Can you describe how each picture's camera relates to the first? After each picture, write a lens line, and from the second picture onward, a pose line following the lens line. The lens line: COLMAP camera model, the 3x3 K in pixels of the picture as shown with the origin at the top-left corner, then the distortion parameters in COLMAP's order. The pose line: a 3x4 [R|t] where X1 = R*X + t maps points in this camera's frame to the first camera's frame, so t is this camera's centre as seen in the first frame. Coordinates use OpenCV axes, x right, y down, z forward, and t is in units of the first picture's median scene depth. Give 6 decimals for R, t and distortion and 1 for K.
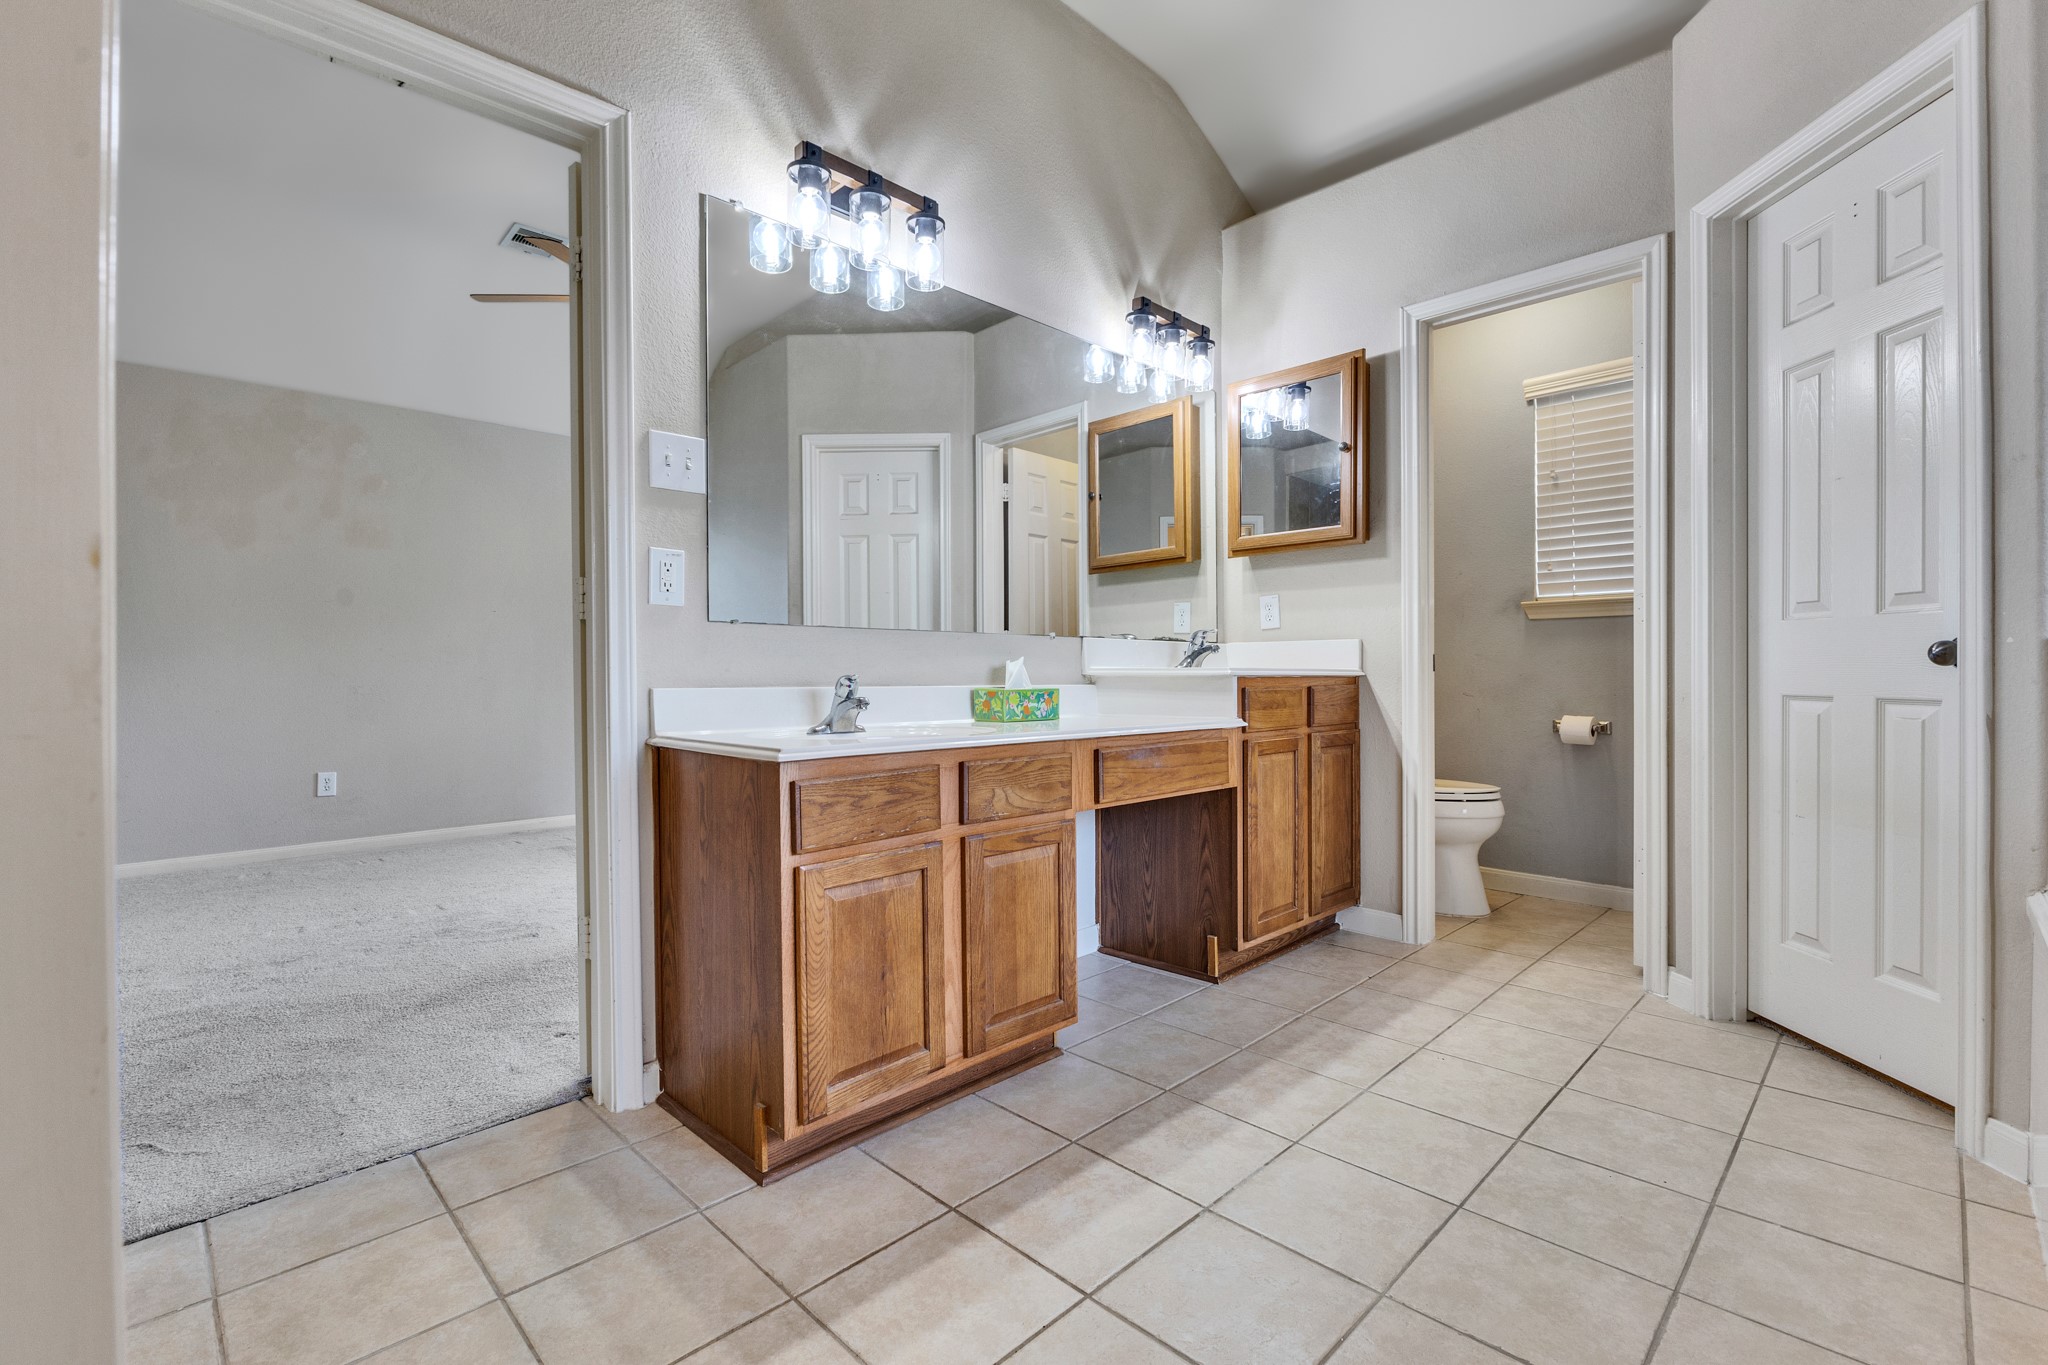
lens RADIAL K [[909.7, 0, 1026.4], [0, 909.7, 678.3], [0, 0, 1]] dist [-0.008956, -0.000713]
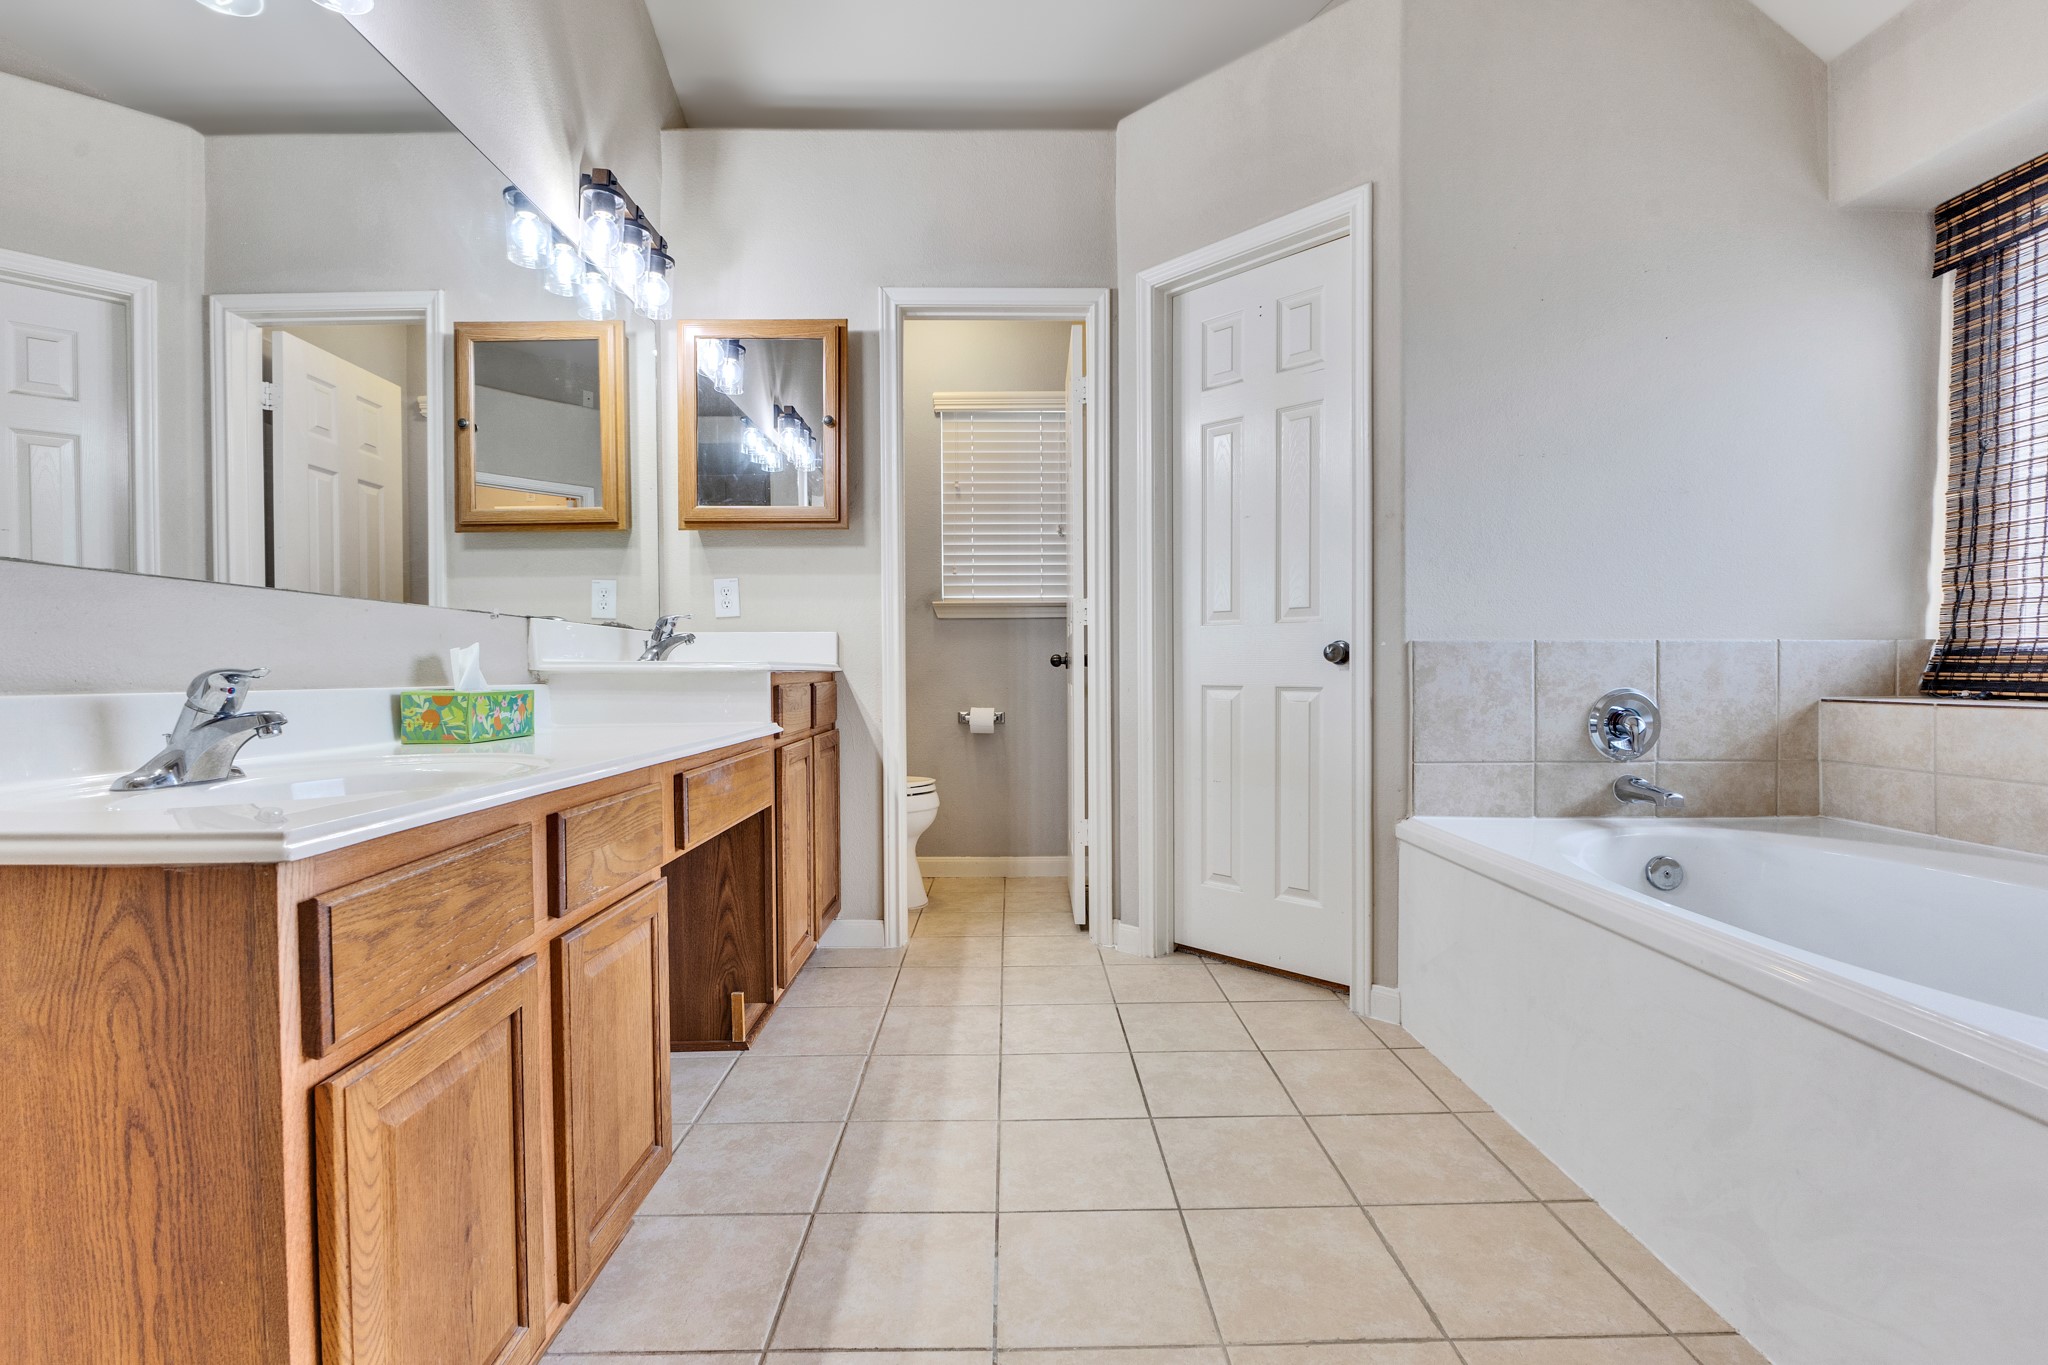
lens RADIAL K [[909.7, 0, 1026.4], [0, 909.7, 678.3], [0, 0, 1]] dist [-0.008956, -0.000713]
pose [[0.693058, -0.007153, 0.720846, -0.203278], [0.005523, 0.999974, 0.004613, 0.001463], [-0.720861, 0.000784, 0.693080, 0.260901]]
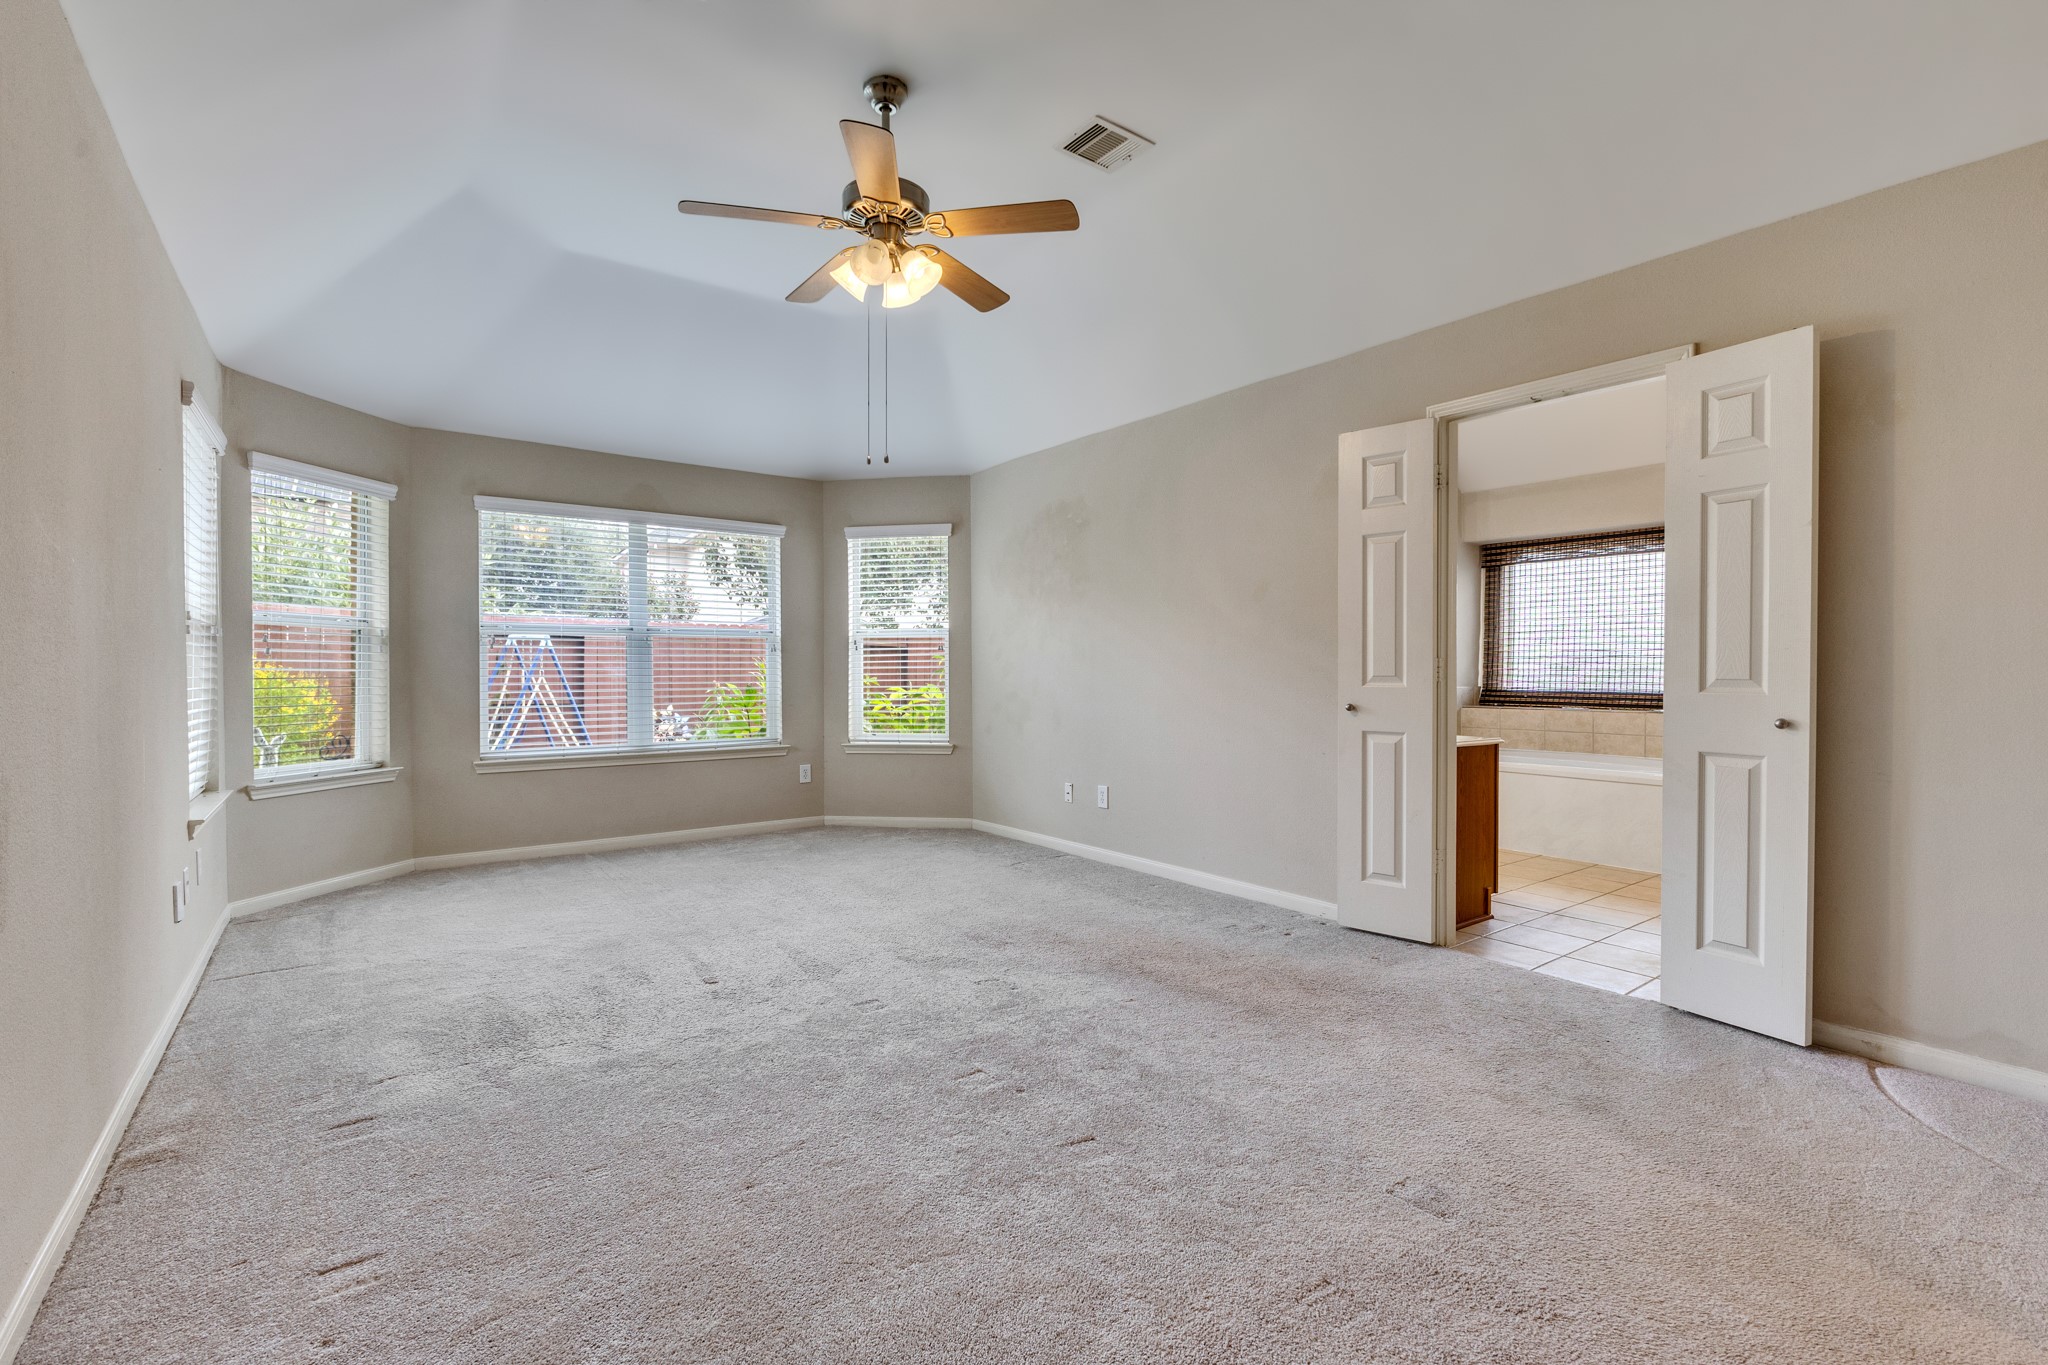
lens RADIAL K [[910.7, 0, 1023.3], [0, 910.7, 677.4], [0, 0, 1]] dist [-0.007079, 0.000036]
pose [[0.138466, 0.000865, 0.990367, -1.825534], [0.003134, 0.999994, -0.001312, -0.056324], [-0.990362, 0.003286, 0.138463, 1.207145]]
